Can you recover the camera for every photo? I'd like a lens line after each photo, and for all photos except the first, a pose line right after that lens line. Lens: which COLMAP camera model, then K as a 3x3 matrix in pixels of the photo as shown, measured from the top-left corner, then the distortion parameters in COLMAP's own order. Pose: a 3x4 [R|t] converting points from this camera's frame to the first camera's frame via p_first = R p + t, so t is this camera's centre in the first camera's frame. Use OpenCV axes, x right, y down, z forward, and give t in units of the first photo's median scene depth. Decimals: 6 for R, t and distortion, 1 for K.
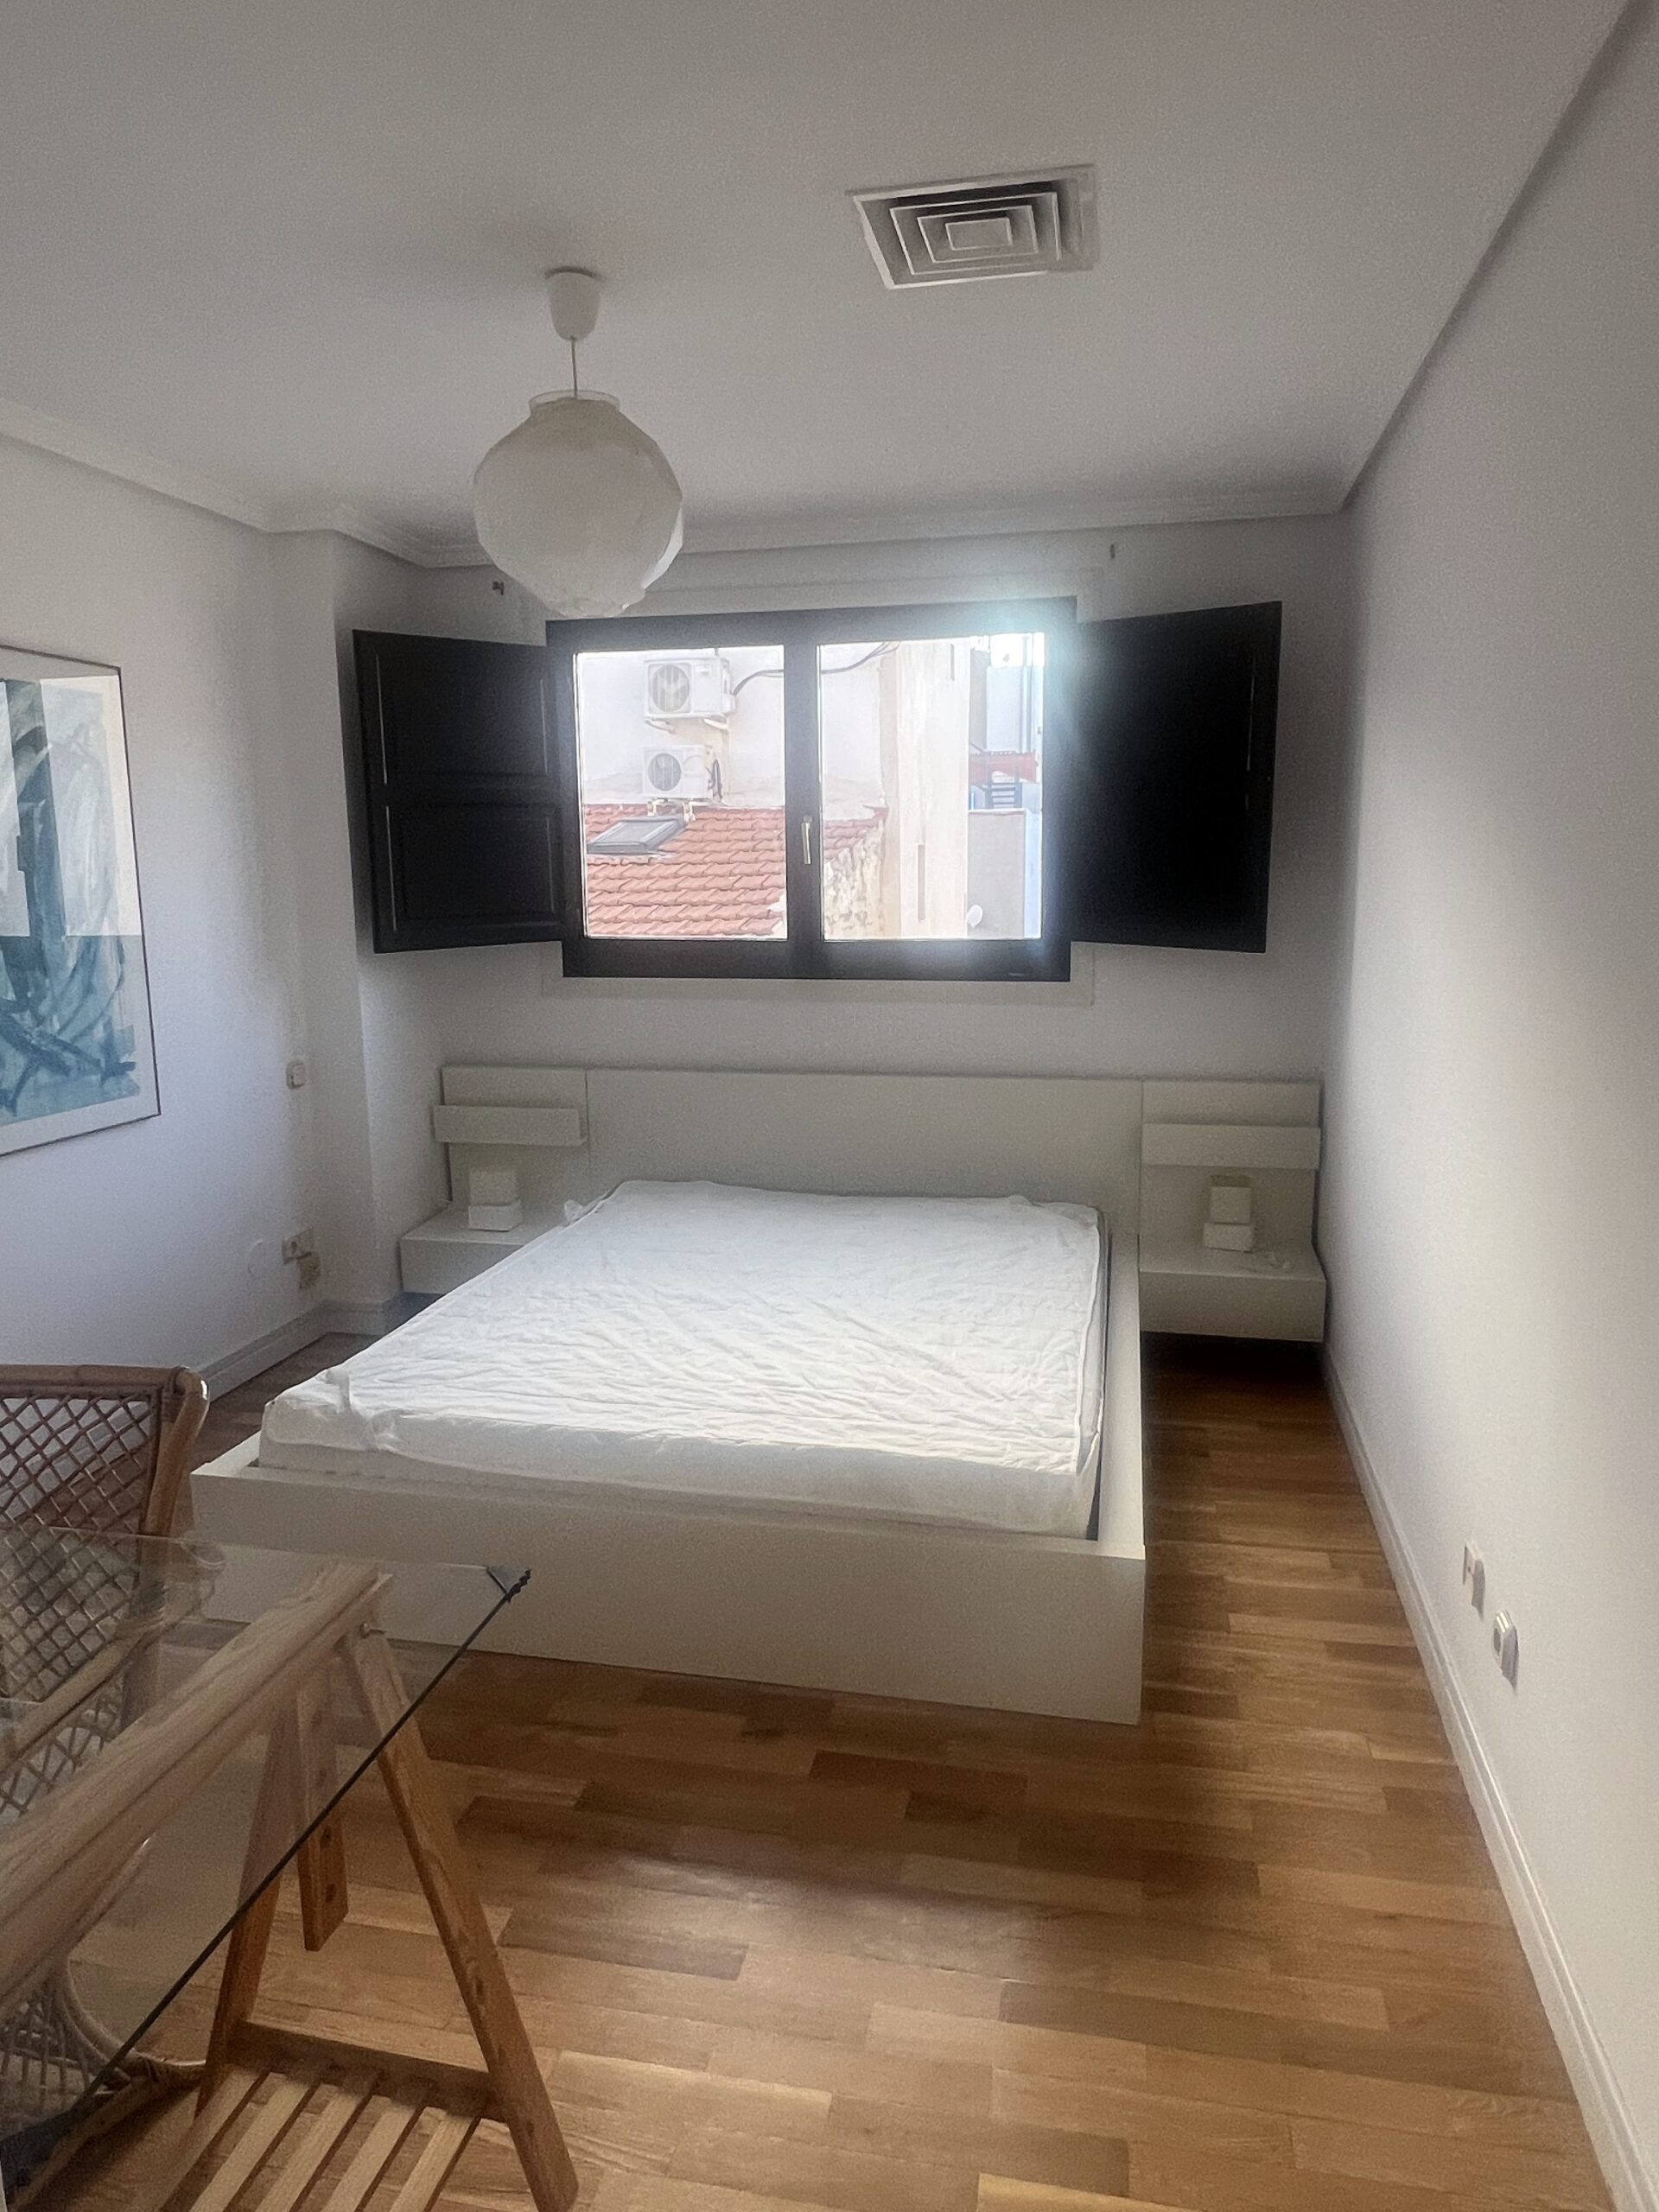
lens RADIAL K [[1373.3, 0, 834.1], [0, 1373.3, 1105.1], [0, 0, 1]] dist [0.004600, 0.000477]
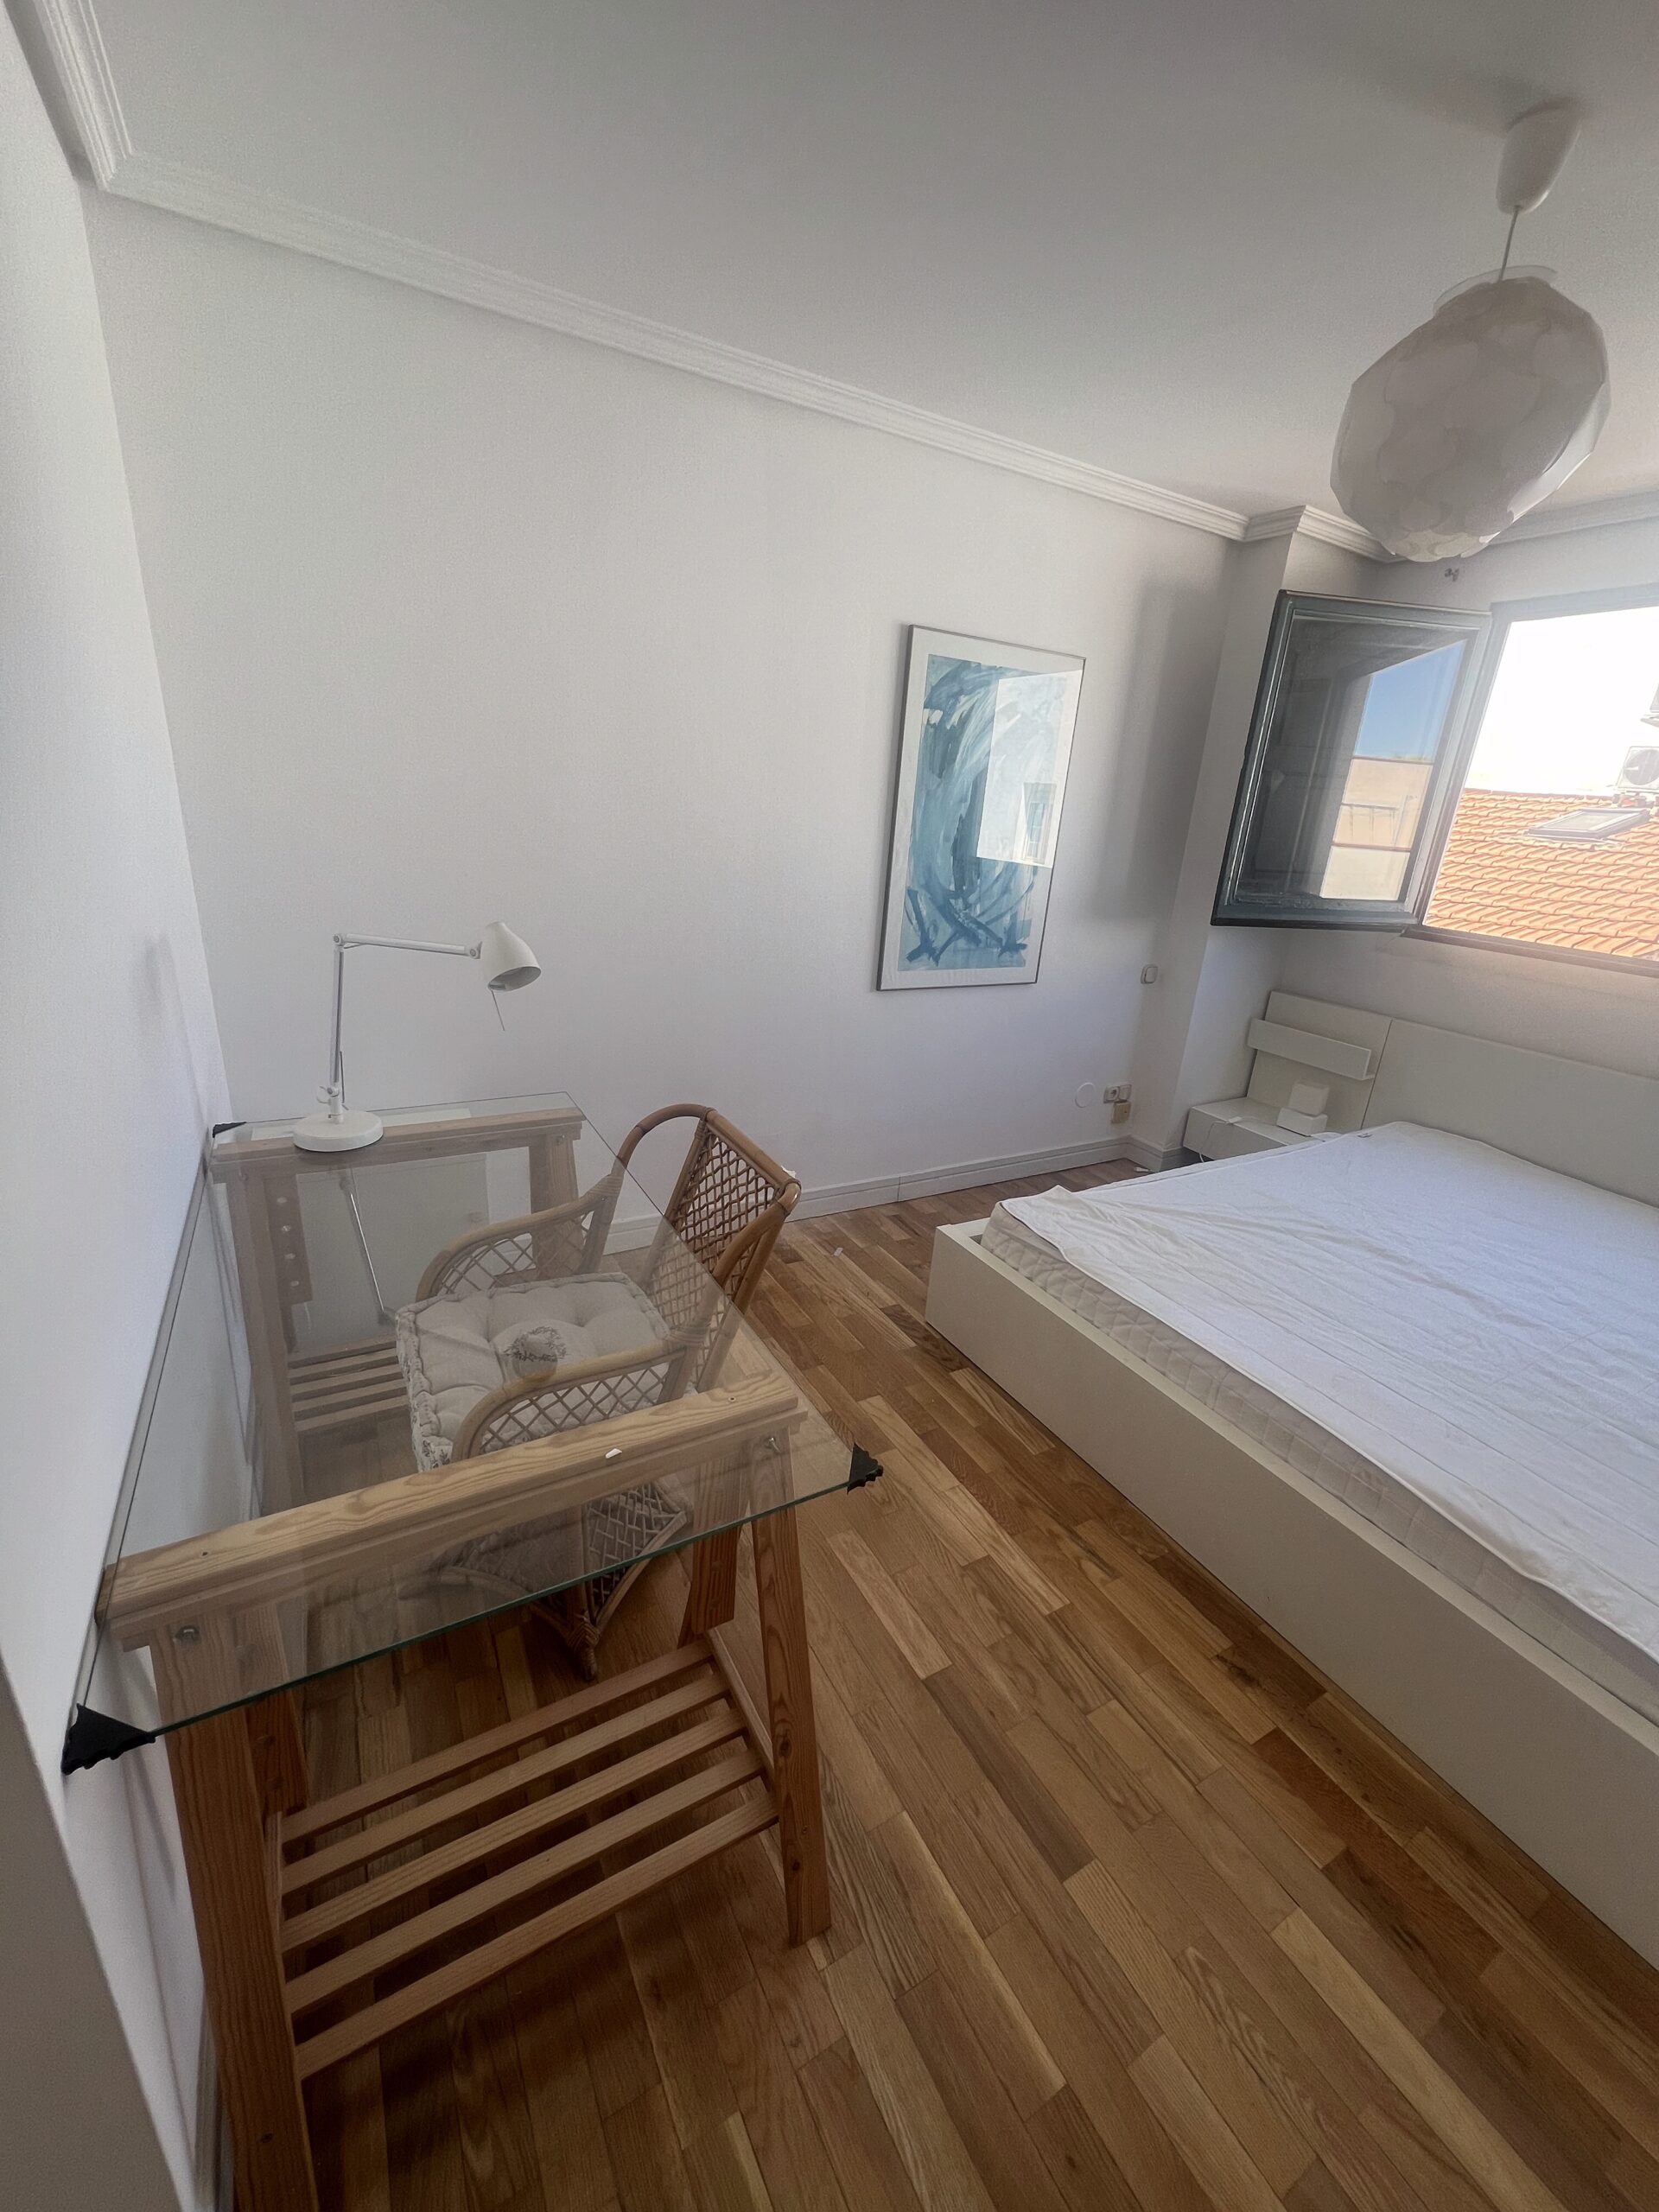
lens RADIAL K [[882.1, 0, 834.2], [0, 882.1, 1106.3], [0, 0, 1]] dist [-0.000881, 0.000263]
pose [[0.664505, 0.296566, -0.685916, 0.055175], [-0.201328, 0.954989, 0.217860, -0.031941], [0.719652, -0.006675, 0.694302, 0.210052]]
